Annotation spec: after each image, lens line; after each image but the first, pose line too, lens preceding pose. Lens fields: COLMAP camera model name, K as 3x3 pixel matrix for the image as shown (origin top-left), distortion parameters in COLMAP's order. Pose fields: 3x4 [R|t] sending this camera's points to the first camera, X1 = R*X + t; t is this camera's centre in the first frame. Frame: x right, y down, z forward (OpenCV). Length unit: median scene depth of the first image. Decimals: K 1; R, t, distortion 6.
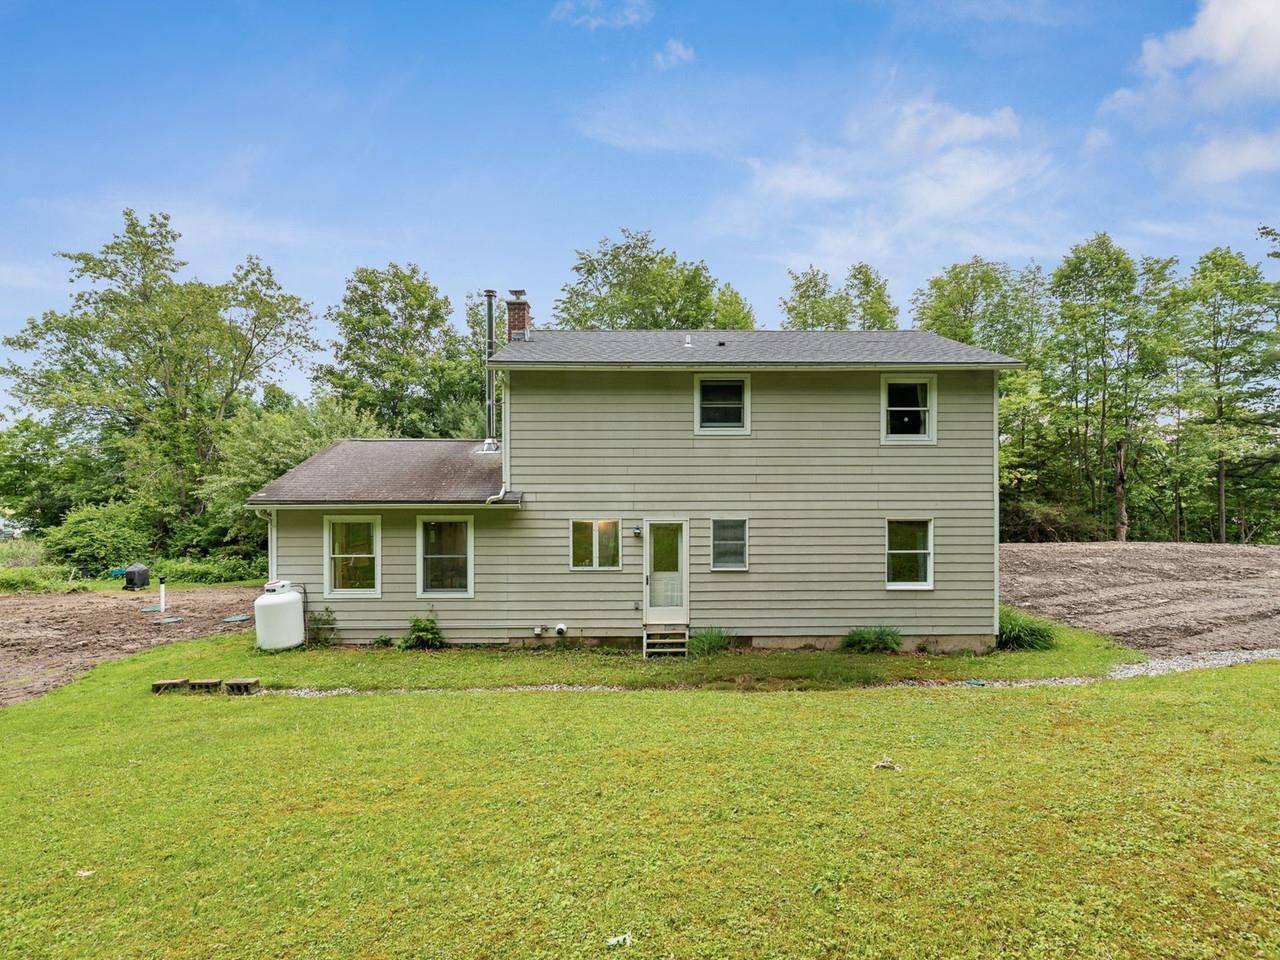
lens RADIAL K [[573.1, 0, 640.9], [0, 573.1, 490.1], [0, 0, 1]] dist [-0.001837, -0.000398]
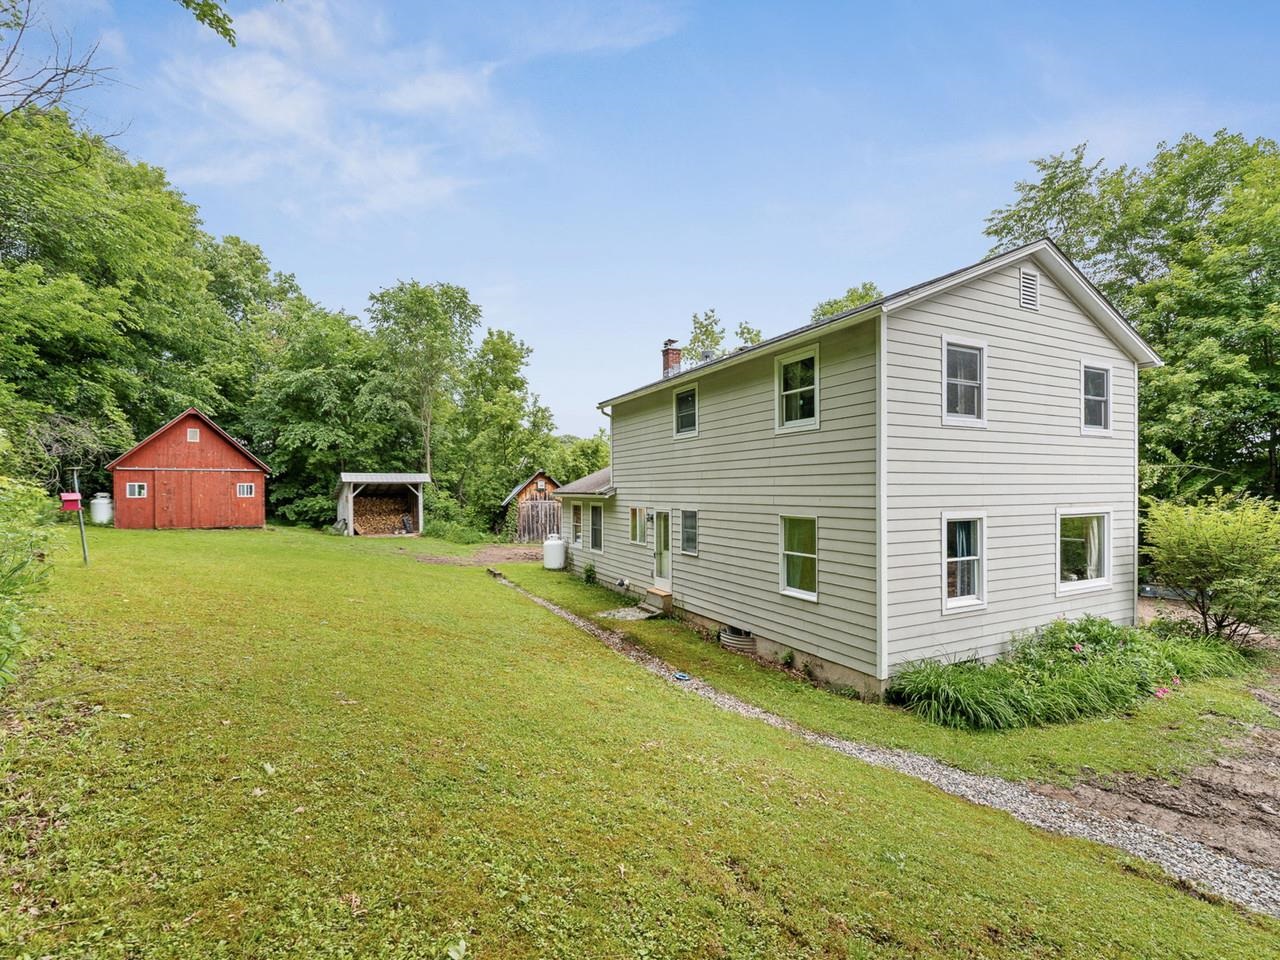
lens RADIAL K [[573.1, 0, 640.9], [0, 573.1, 490.1], [0, 0, 1]] dist [-0.001837, -0.000398]
pose [[0.429316, -0.000163, -0.903154, 1.161240], [-0.002002, 0.999997, -0.001132, 0.011618], [0.903152, 0.002294, 0.429314, 0.414578]]
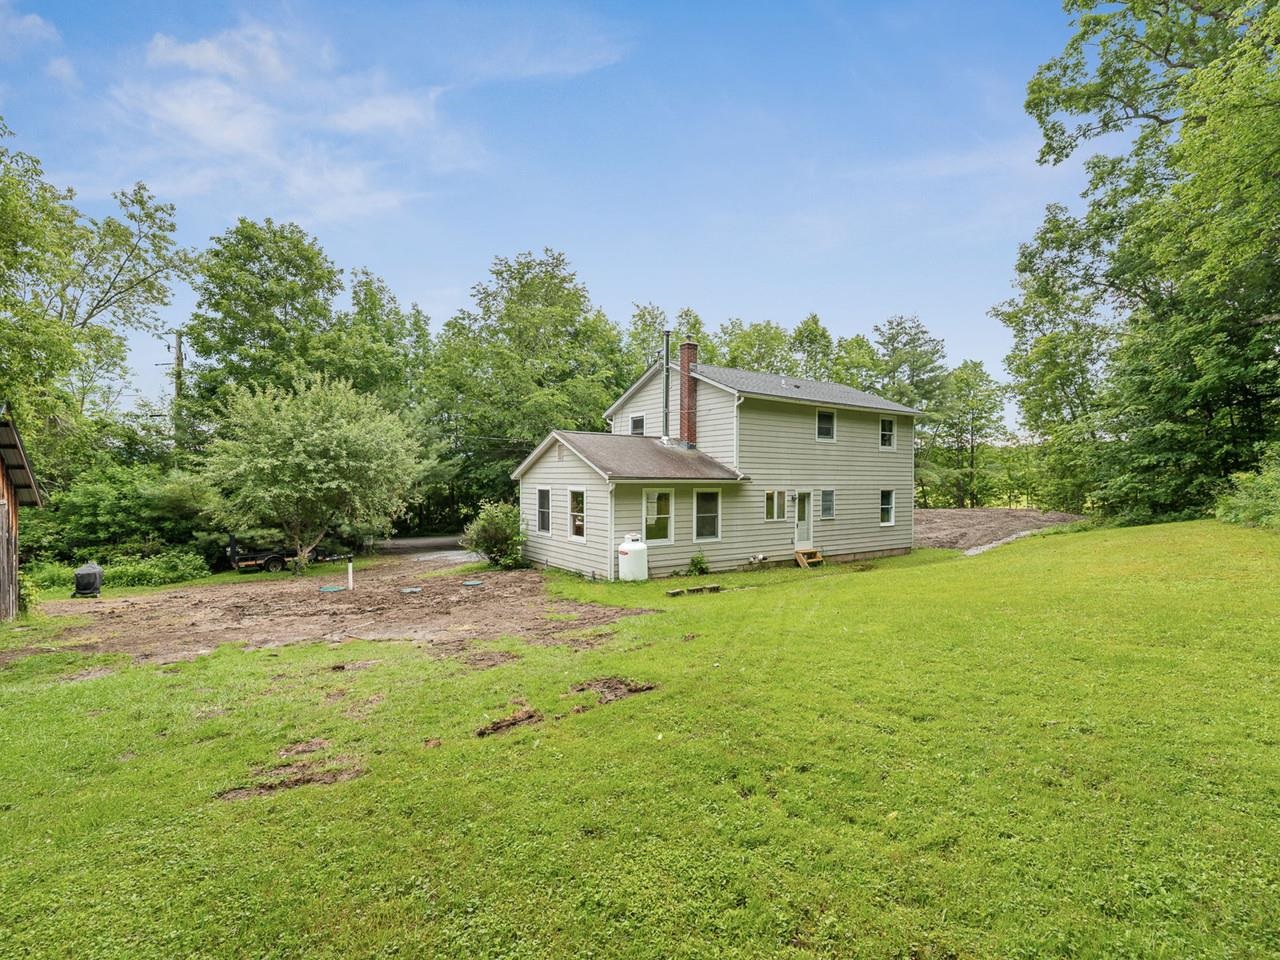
lens RADIAL K [[573.1, 0, 640.9], [0, 573.1, 490.1], [0, 0, 1]] dist [-0.001837, -0.000398]
pose [[0.841258, -0.004034, 0.540619, -1.301265], [-0.002163, 0.999939, 0.010828, 0.032948], [-0.540630, -0.010279, 0.841198, -0.186087]]
